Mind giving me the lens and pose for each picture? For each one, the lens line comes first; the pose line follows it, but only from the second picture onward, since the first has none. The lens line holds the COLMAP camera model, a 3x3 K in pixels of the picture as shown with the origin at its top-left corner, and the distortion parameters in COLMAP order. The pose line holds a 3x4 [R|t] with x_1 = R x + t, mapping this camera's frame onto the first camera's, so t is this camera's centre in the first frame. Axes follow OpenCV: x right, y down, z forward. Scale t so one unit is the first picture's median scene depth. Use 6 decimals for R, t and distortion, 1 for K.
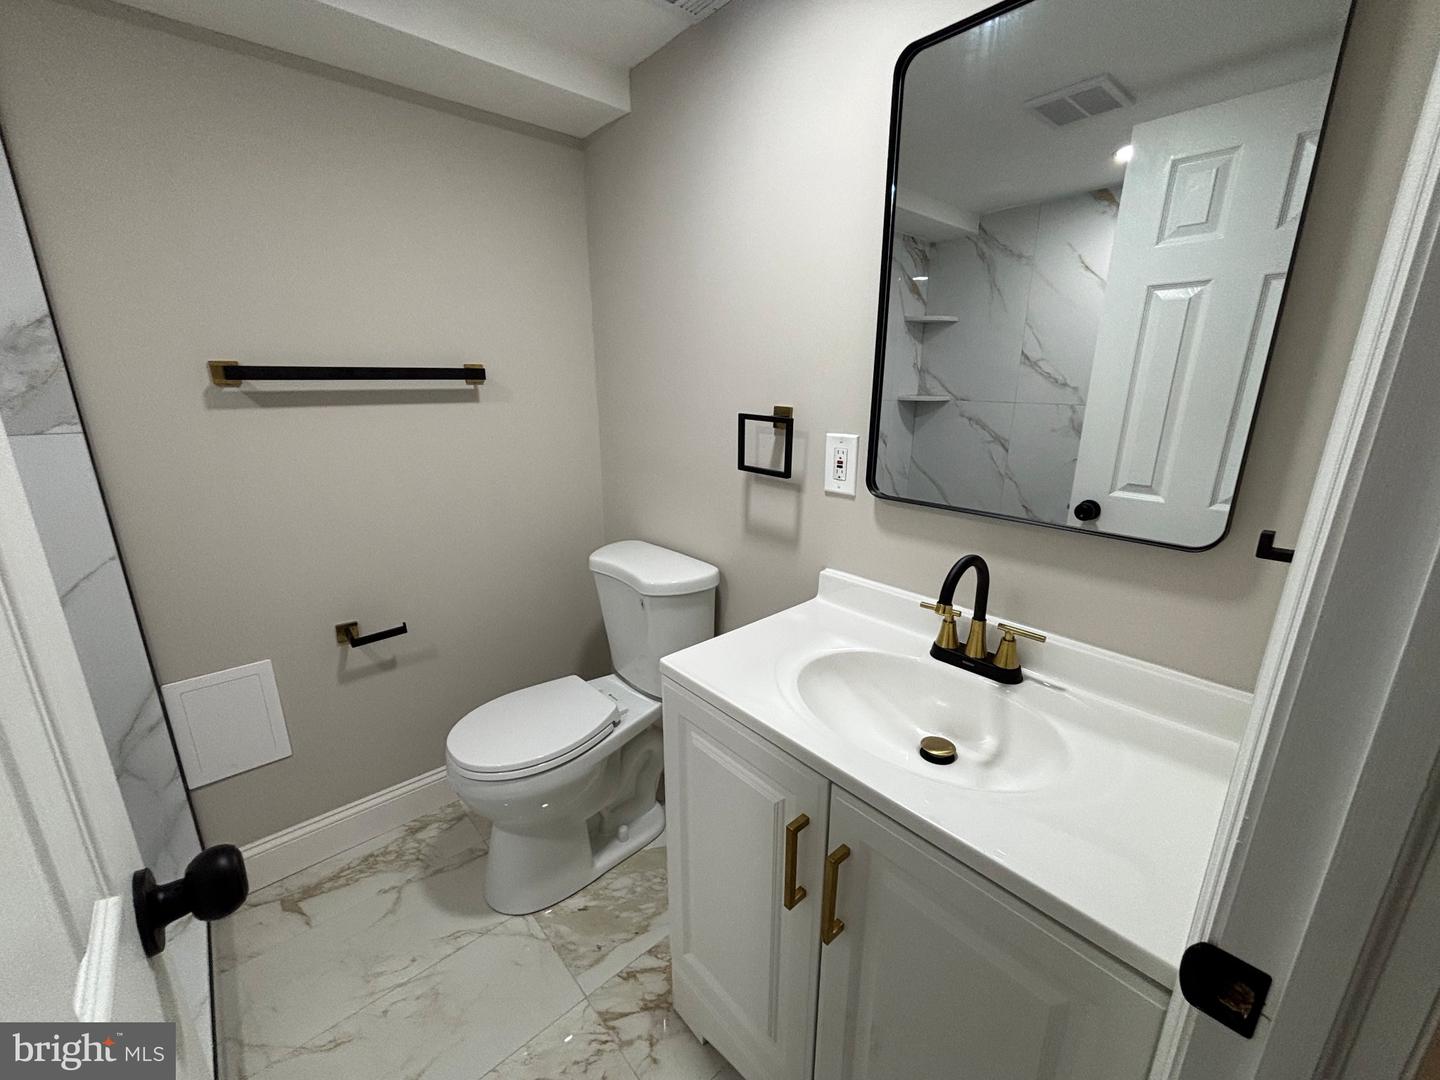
lens RADIAL K [[576.9, 0, 721.8], [0, 576.9, 544.8], [0, 0, 1]] dist [0.003235, -0.000464]
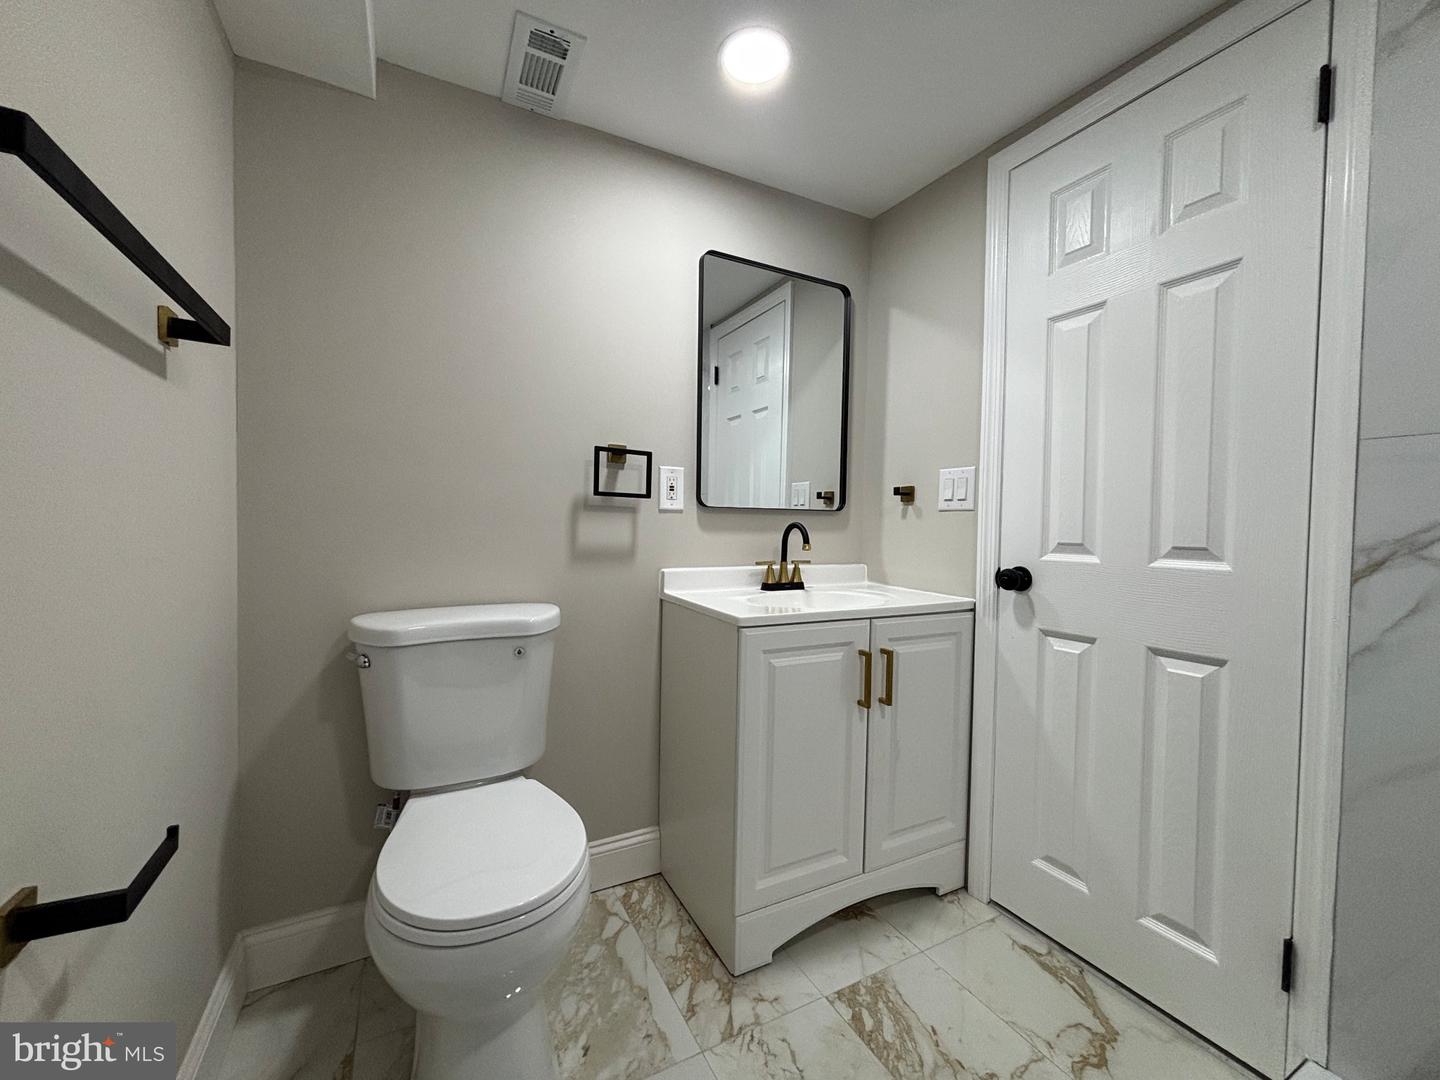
lens RADIAL K [[576.9, 0, 720.5], [0, 576.9, 534.9], [0, 0, 1]] dist [0.003235, -0.000464]
pose [[0.239656, -0.024147, 0.970558, -1.077056], [0.239257, 0.970327, -0.034937, 0.044163], [-0.940915, 0.240586, 0.238322, 0.567224]]
